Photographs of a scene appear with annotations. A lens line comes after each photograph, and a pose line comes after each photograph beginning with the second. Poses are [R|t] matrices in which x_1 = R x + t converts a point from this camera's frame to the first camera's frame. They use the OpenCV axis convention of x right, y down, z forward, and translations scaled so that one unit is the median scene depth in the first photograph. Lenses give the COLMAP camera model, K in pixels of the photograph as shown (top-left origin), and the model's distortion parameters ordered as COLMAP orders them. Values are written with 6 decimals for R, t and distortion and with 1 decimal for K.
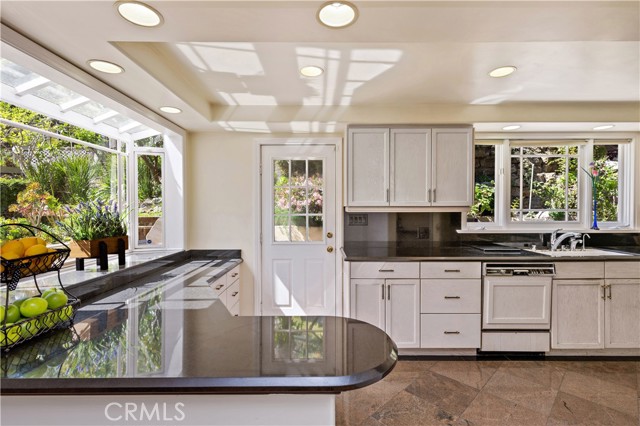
lens RADIAL K [[305.7, 0, 320.4], [0, 305.7, 210.4], [0, 0, 1]] dist [0.000474, -0.000152]
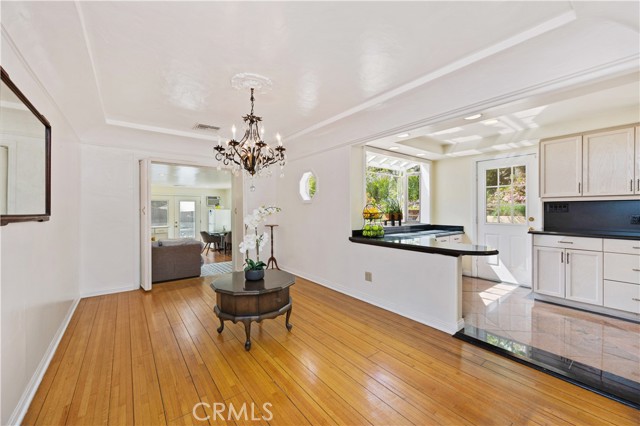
lens RADIAL K [[250.5, 0, 321.8], [0, 250.5, 211.2], [0, 0, 1]] dist [-0.002163, -0.000084]
pose [[0.615015, 0.004045, -0.788505, 0.388320], [-0.003354, 0.999991, 0.002513, 0.051134], [0.788509, 0.001099, 0.615023, -0.512029]]
